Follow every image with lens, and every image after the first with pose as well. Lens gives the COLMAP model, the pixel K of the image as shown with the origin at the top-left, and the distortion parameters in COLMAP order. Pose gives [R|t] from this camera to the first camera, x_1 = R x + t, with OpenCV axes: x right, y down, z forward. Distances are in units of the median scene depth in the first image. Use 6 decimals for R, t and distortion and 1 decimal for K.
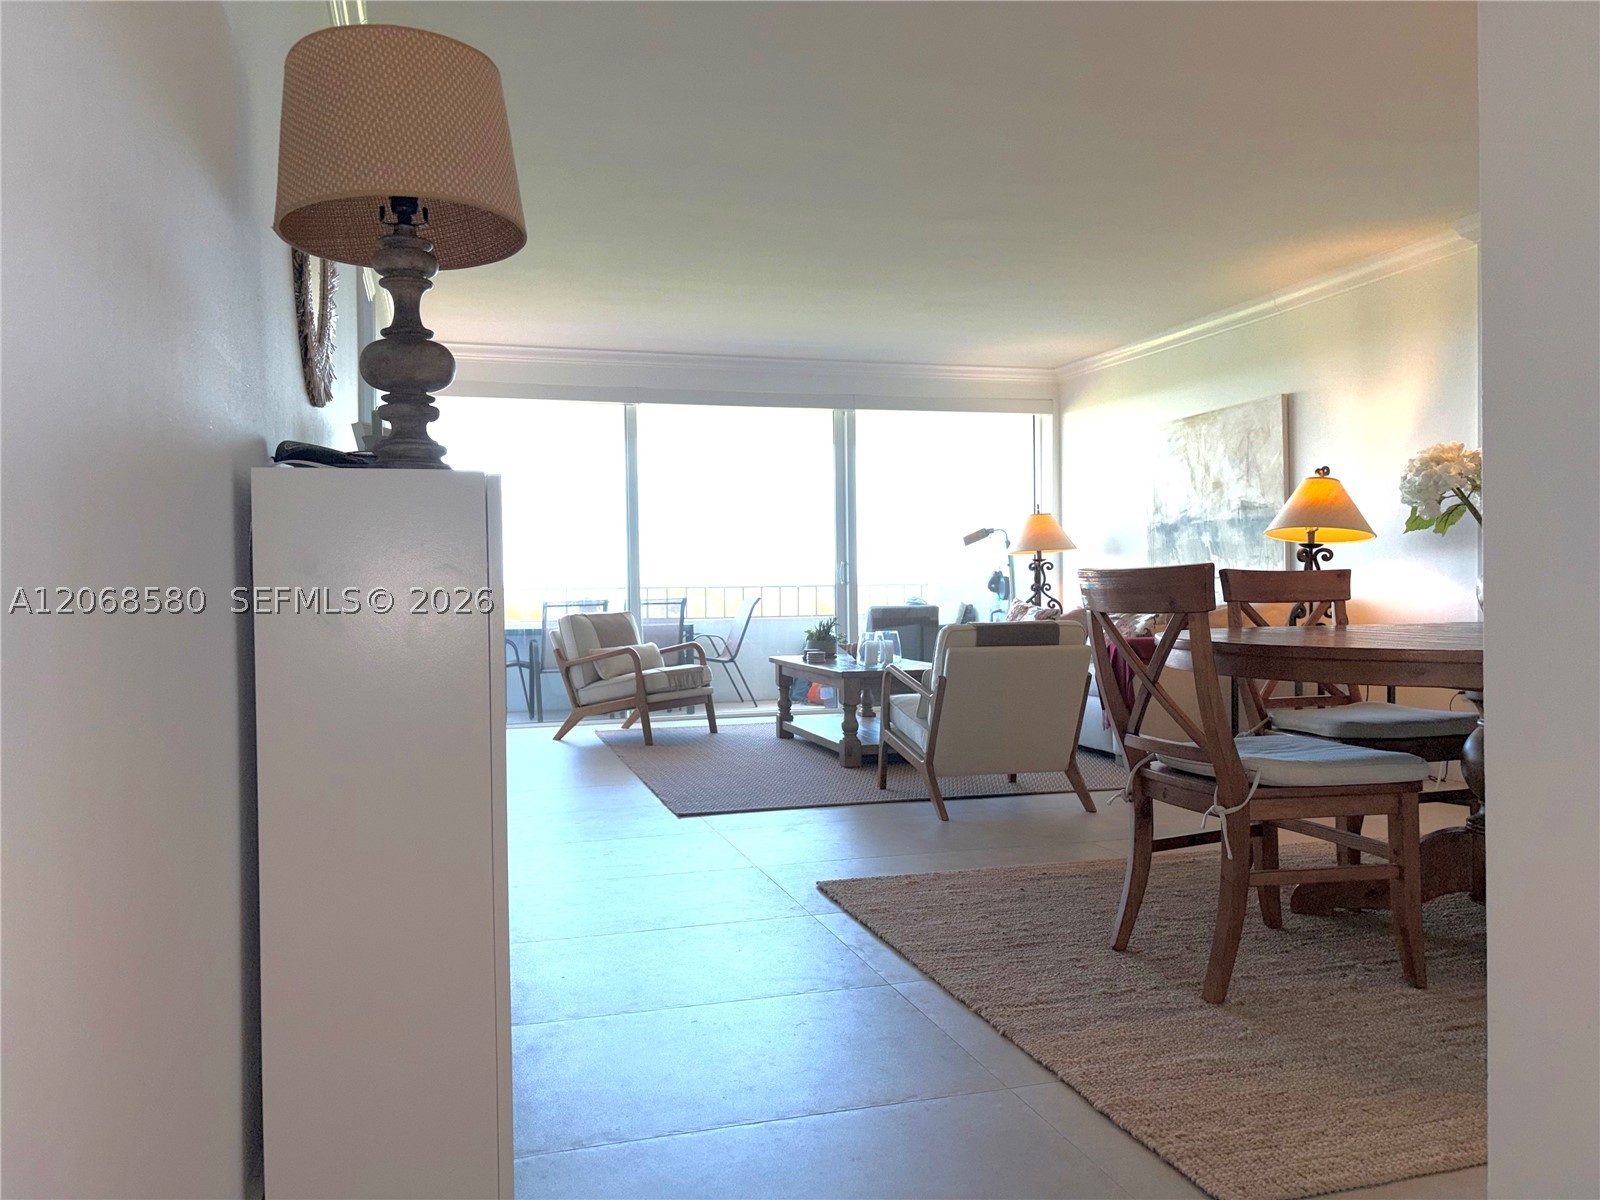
lens RADIAL K [[1219.4, 0, 802.0], [0, 1219.4, 611.4], [0, 0, 1]] dist [0.108519, -0.115862]
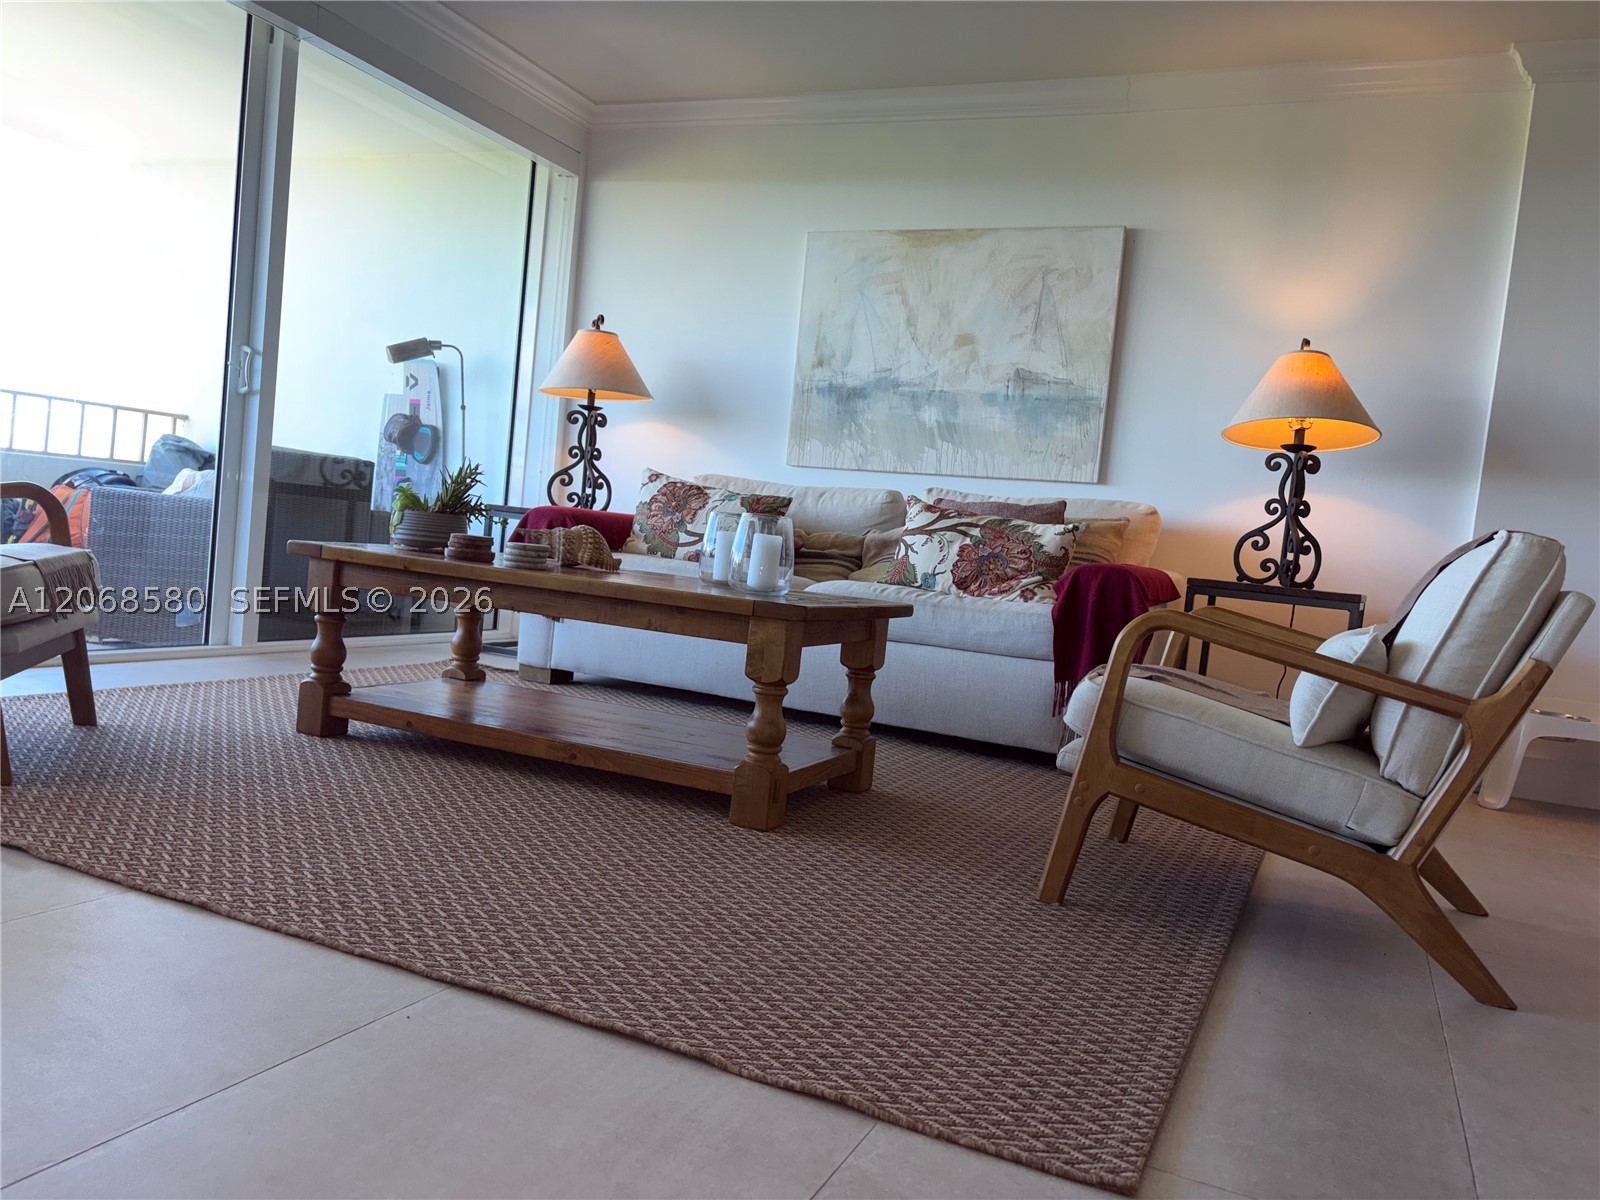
lens RADIAL K [[1219.4, 0, 802.0], [0, 1219.4, 611.4], [0, 0, 1]] dist [0.108519, -0.115862]
pose [[0.640711, 0.026998, 0.767307, -0.238946], [-0.090602, 0.995057, 0.040643, 0.028348], [-0.762417, -0.095560, 0.639991, 0.600773]]
